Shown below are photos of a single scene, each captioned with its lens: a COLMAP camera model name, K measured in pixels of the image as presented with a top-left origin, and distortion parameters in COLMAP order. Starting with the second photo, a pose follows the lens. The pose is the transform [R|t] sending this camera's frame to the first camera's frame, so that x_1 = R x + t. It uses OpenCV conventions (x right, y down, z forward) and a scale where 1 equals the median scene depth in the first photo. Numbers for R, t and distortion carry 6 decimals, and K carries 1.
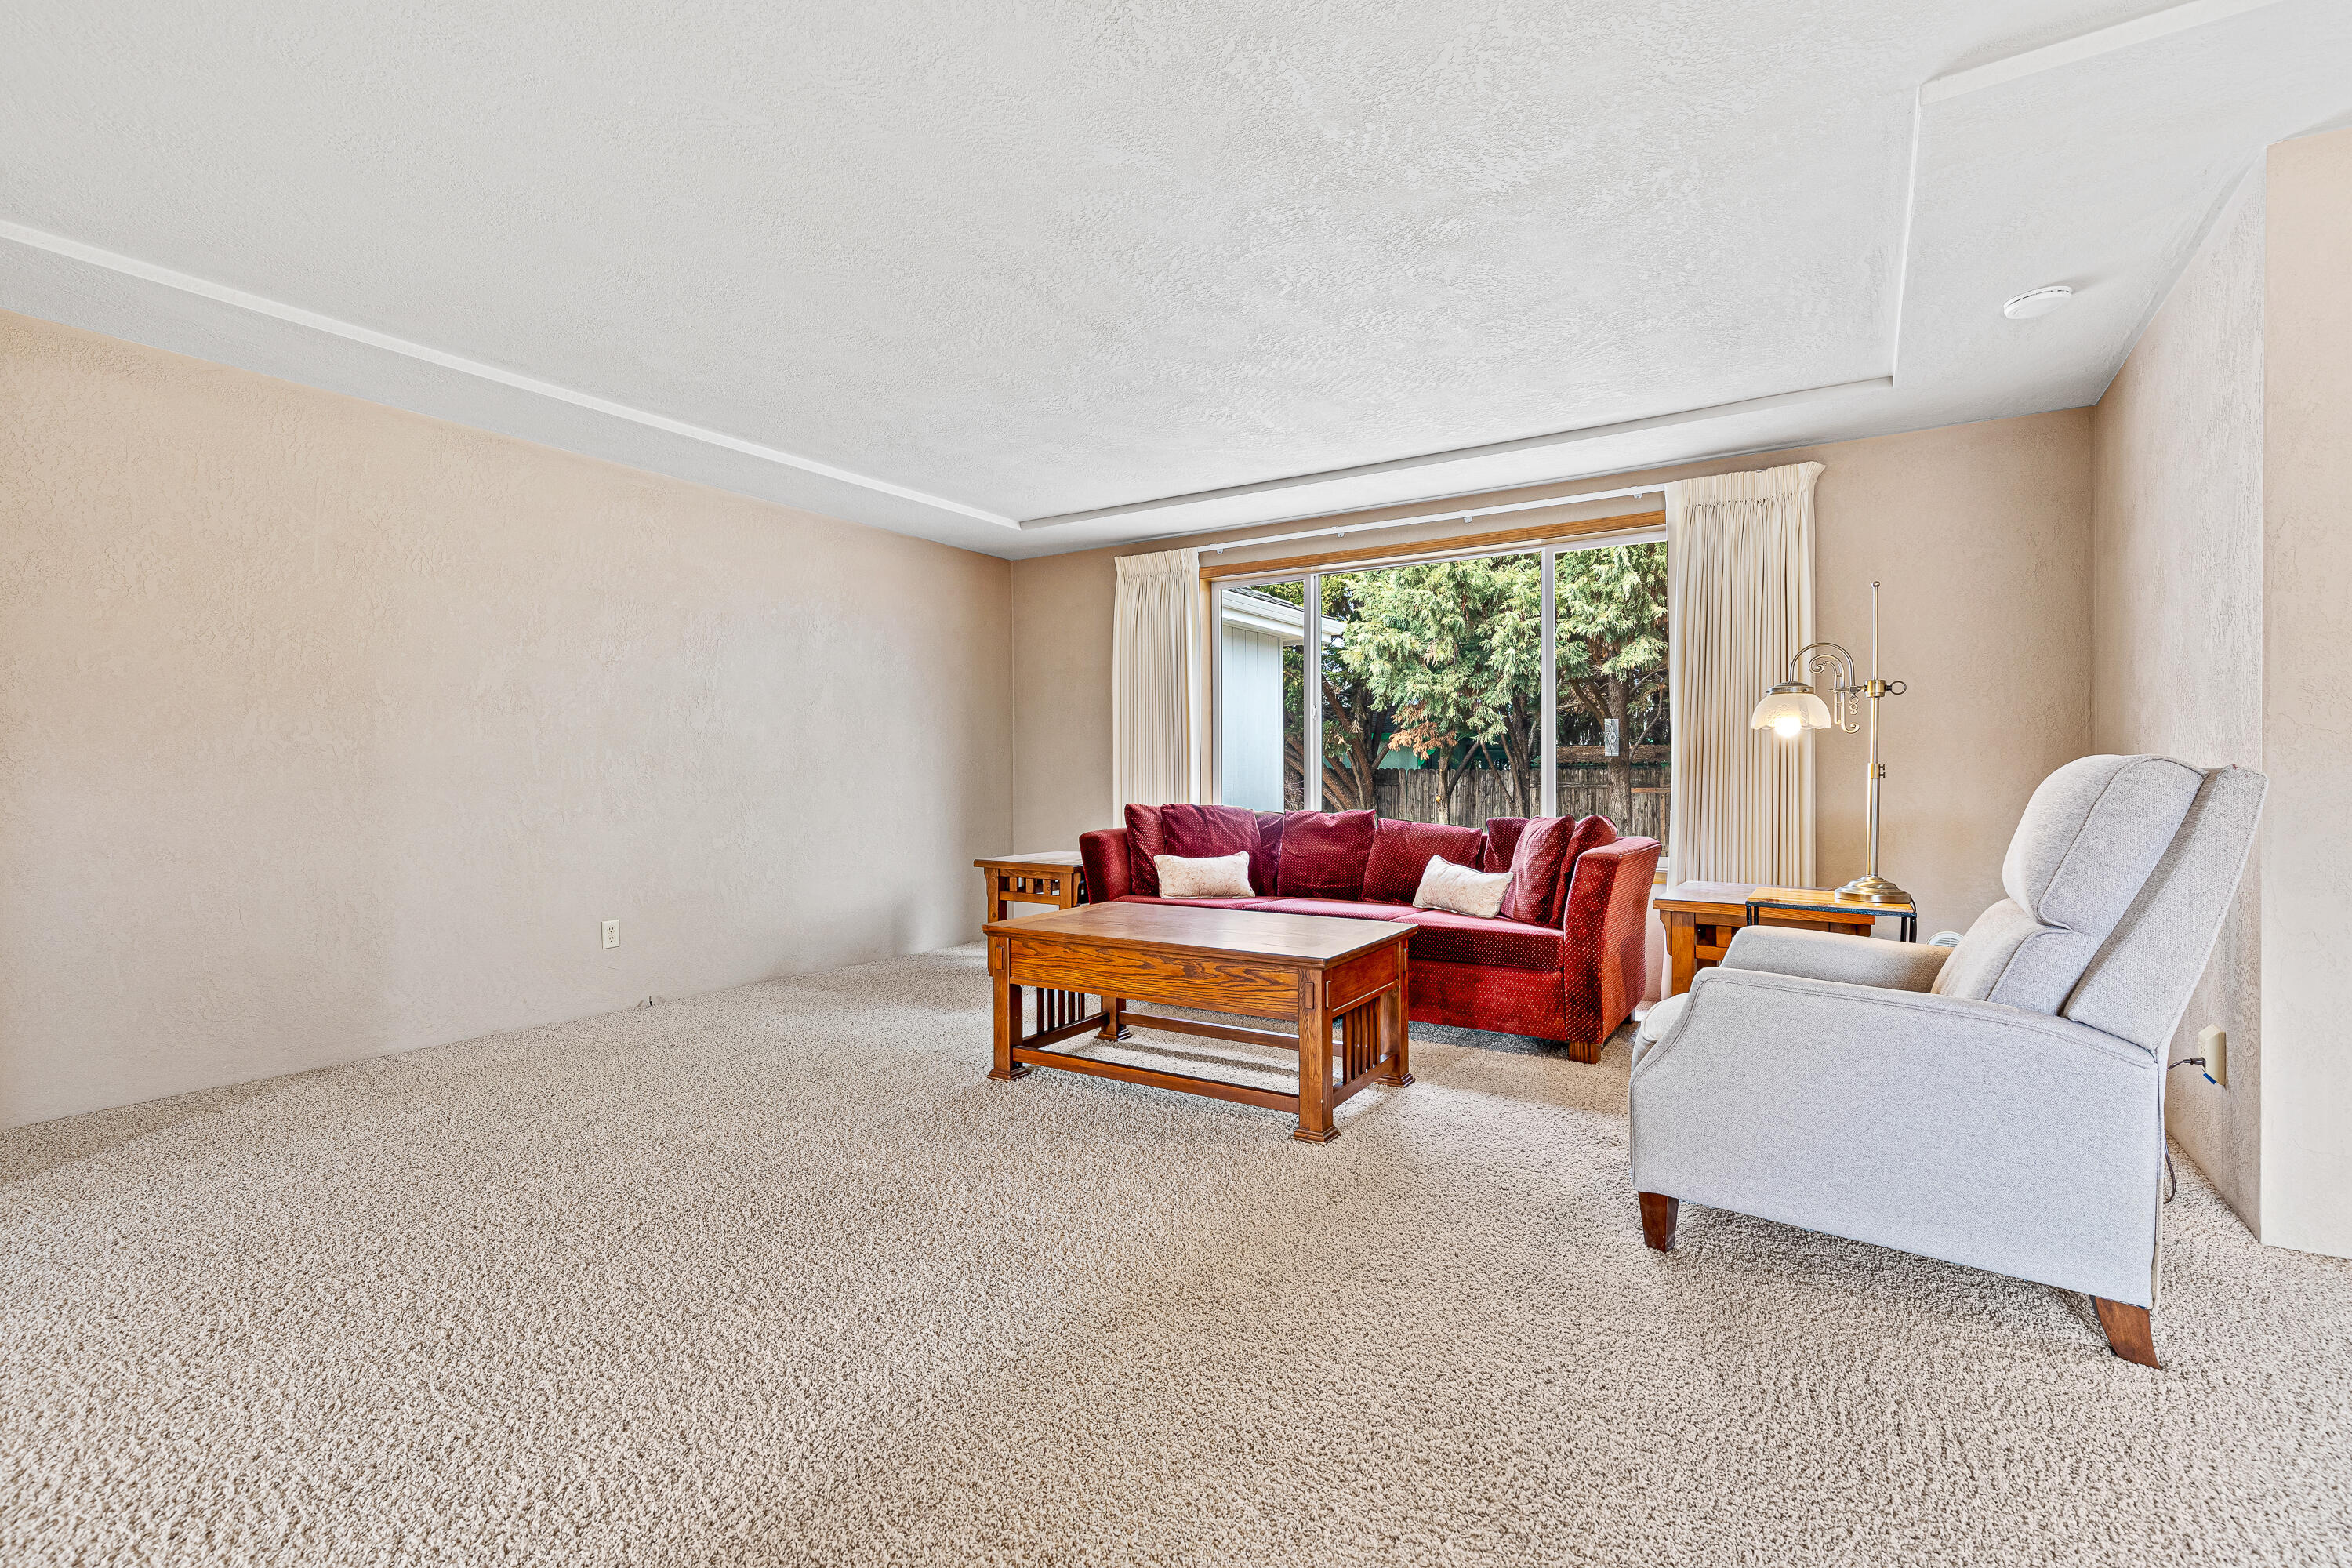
lens RADIAL K [[1073.2, 0, 1189.1], [0, 1073.2, 745.7], [0, 0, 1]] dist [0.011112, -0.003124]
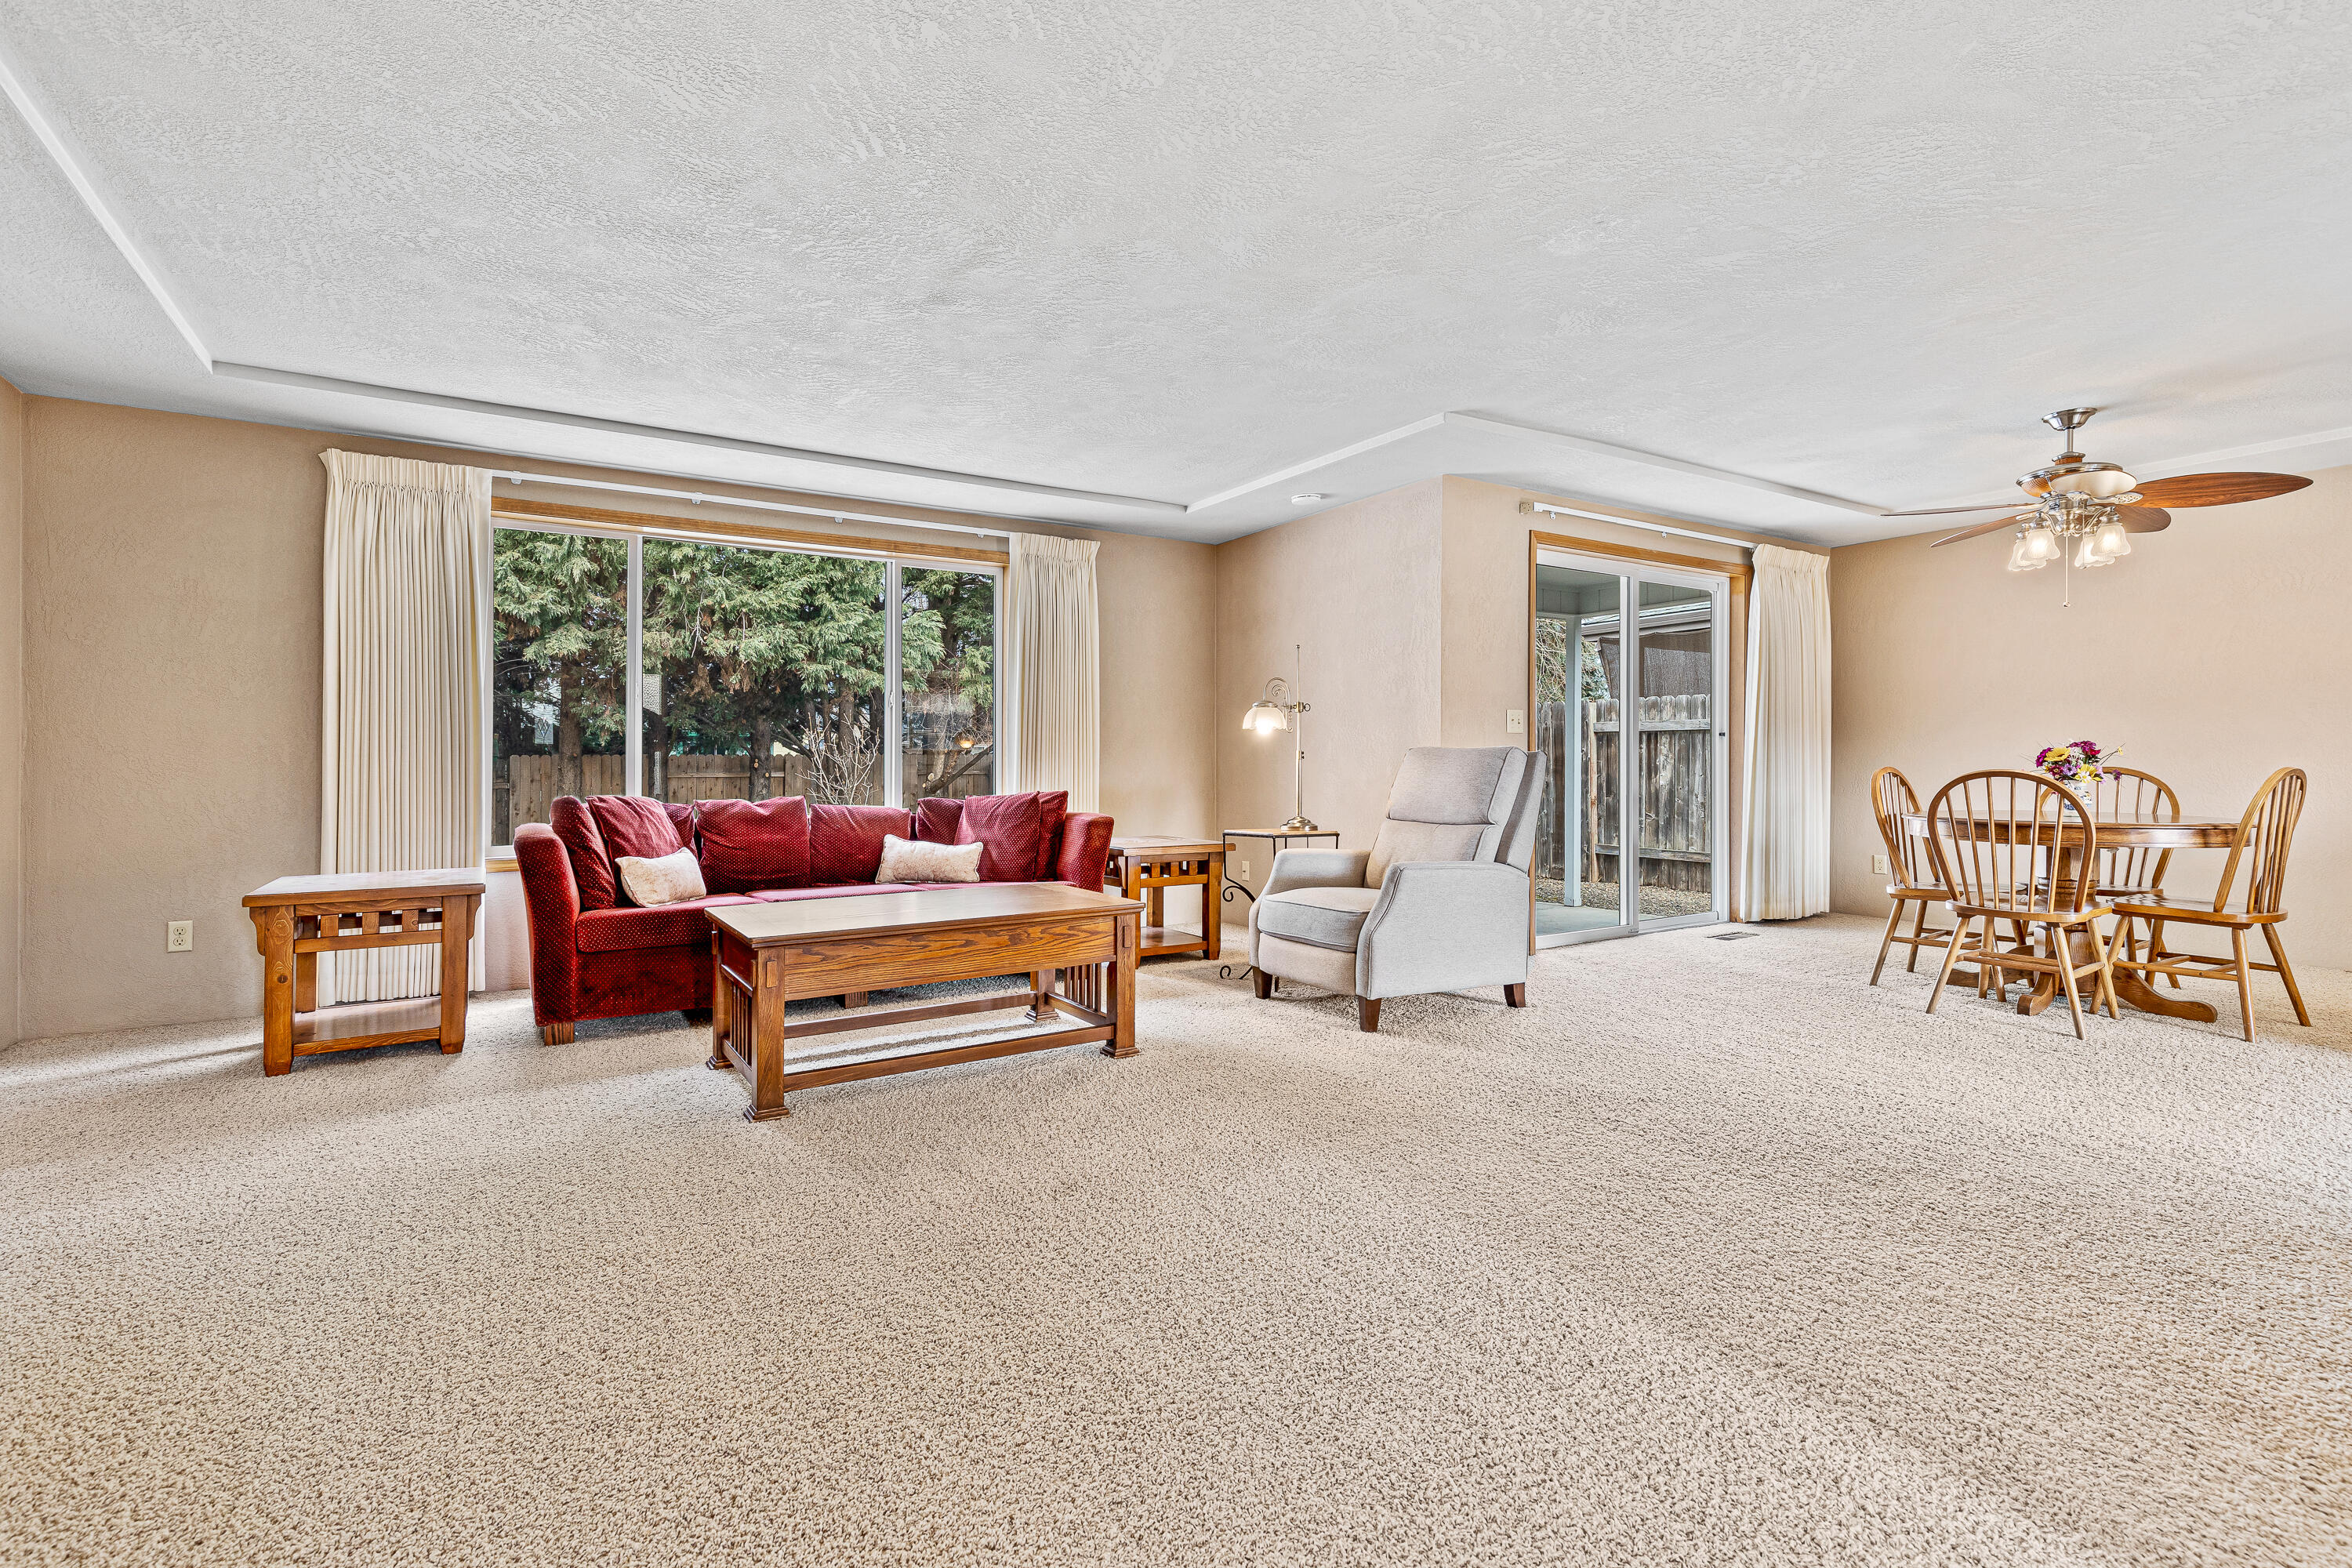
lens RADIAL K [[1073.2, 0, 1167.8], [0, 1073.2, 754.2], [0, 0, 1]] dist [0.011112, -0.003124]
pose [[0.436011, 0.009029, 0.899896, -0.598047], [-0.018984, 0.999819, -0.000834, 0.016118], [-0.899741, -0.016720, 0.436104, 0.267207]]
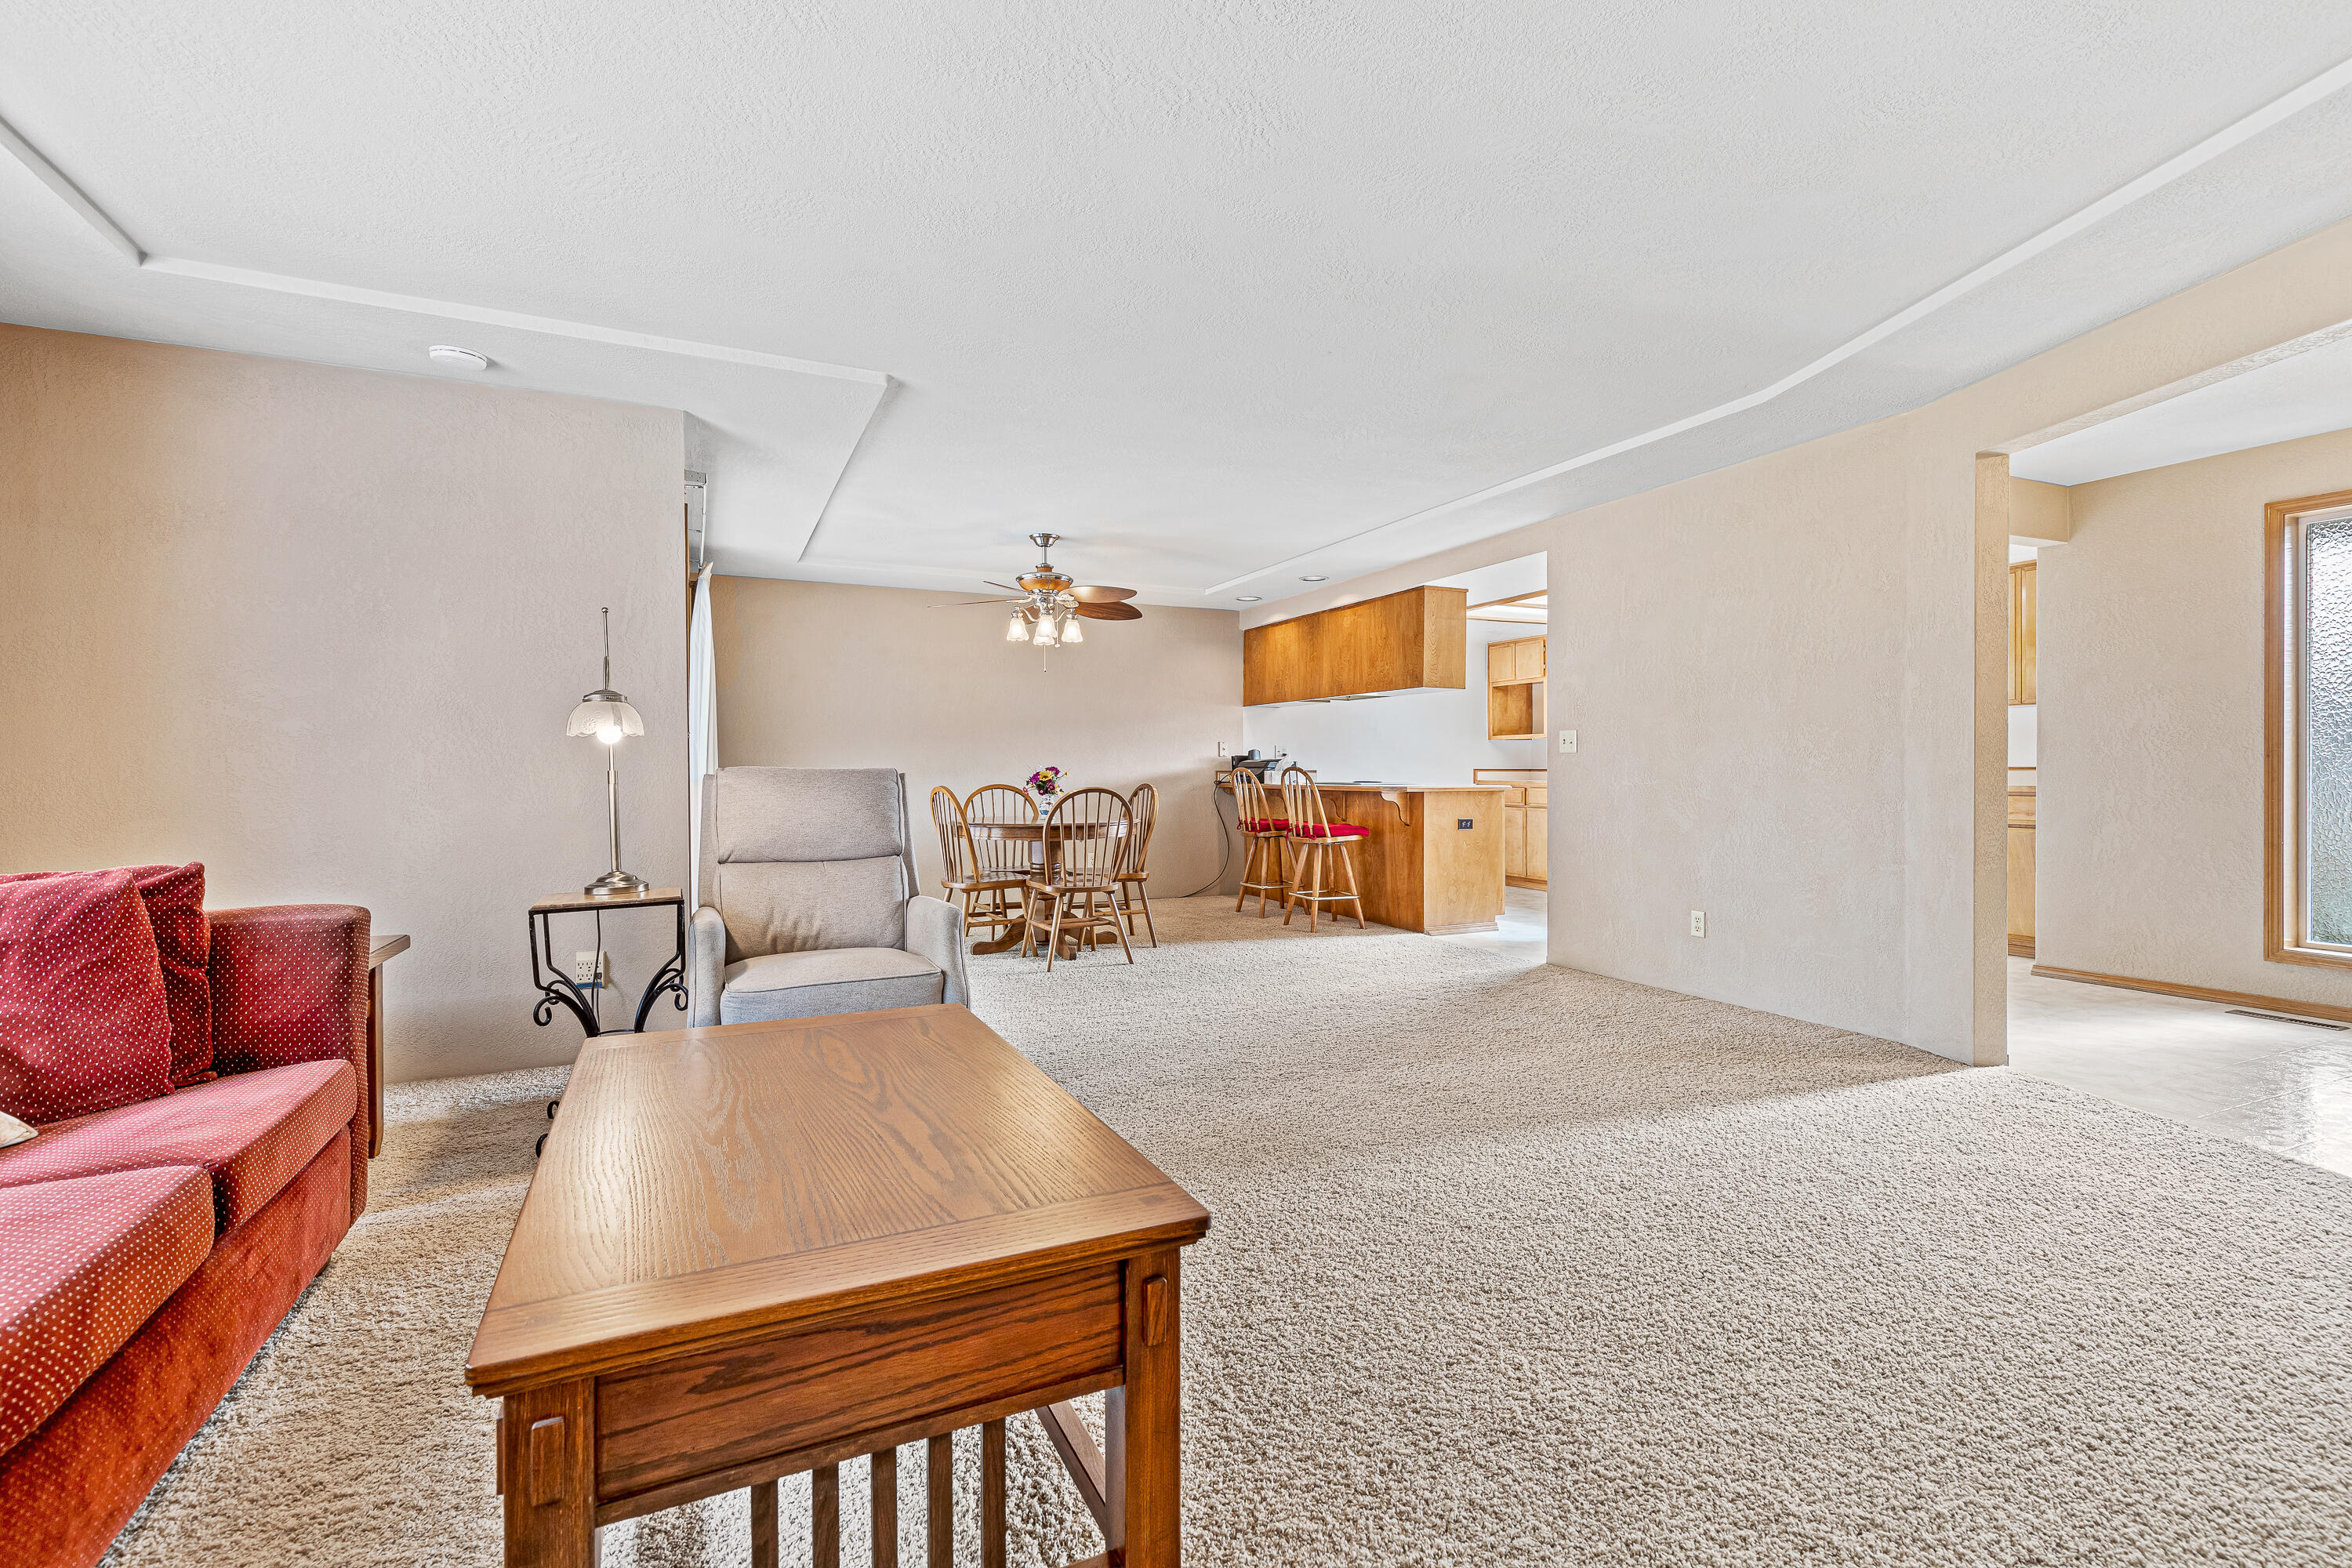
lens RADIAL K [[1073.2, 0, 1174.3], [0, 1073.2, 789.6], [0, 0, 1]] dist [0.011112, -0.003124]
pose [[-0.838543, 0.000920, 0.544835, -0.280797], [-0.002512, 0.999981, -0.005554, 0.024074], [-0.544830, -0.006026, -0.838525, 0.970751]]
